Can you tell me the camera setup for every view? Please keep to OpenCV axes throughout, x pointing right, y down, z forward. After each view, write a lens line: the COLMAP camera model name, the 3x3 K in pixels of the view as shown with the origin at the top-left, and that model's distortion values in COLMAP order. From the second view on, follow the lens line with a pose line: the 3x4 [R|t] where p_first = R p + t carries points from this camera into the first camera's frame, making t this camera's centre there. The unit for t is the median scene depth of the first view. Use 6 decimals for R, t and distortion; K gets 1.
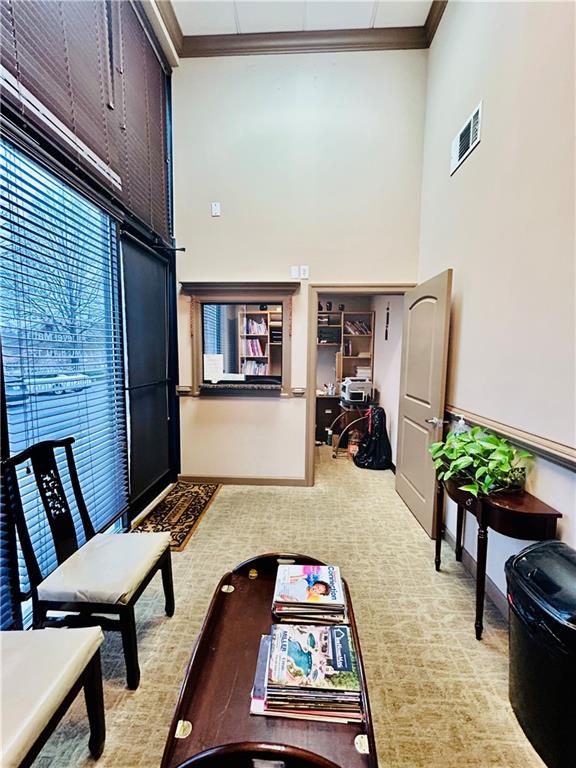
lens RADIAL K [[308.6, 0, 287.5], [0, 308.6, 384.9], [0, 0, 1]] dist [0.000054, -0.000211]
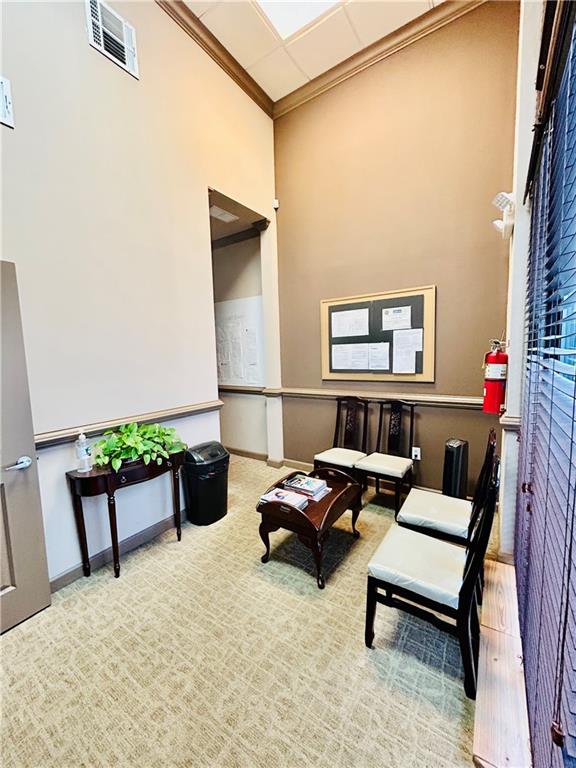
lens RADIAL K [[308.6, 0, 287.1], [0, 308.6, 384.1], [0, 0, 1]] dist [0.000054, -0.000211]
pose [[-0.854238, -0.038672, 0.518442, -0.272811], [0.069827, 0.979659, 0.188129, -0.099970], [-0.515172, 0.196908, -0.834161, 0.770796]]
